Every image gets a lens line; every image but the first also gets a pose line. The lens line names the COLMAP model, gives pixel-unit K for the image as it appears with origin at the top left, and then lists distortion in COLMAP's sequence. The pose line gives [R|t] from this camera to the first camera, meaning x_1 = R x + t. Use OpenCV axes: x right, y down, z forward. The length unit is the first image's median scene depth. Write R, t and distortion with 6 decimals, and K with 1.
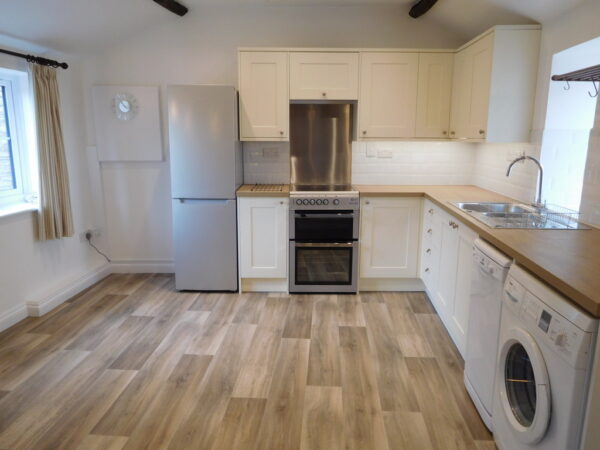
lens RADIAL K [[445.8, 0, 303.0], [0, 445.8, 226.3], [0, 0, 1]] dist [-0.010319, -0.001949]
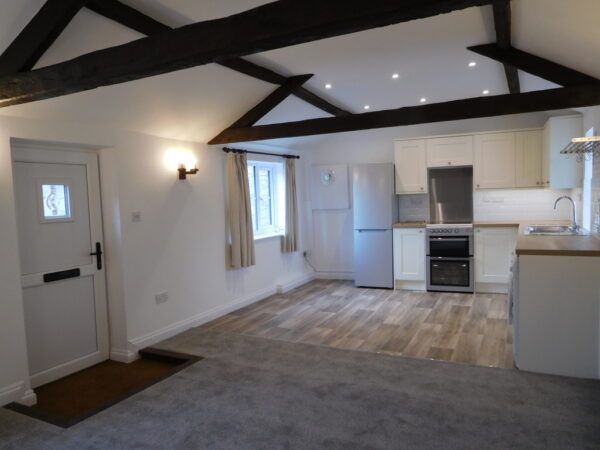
lens RADIAL K [[448.7, 0, 306.5], [0, 448.7, 227.2], [0, 0, 1]] dist [-0.007765, -0.001183]
pose [[0.926495, -0.012789, -0.376090, 0.176358], [-0.033634, 0.992608, -0.116609, 0.131839], [0.374802, 0.120687, 0.919216, -0.625399]]
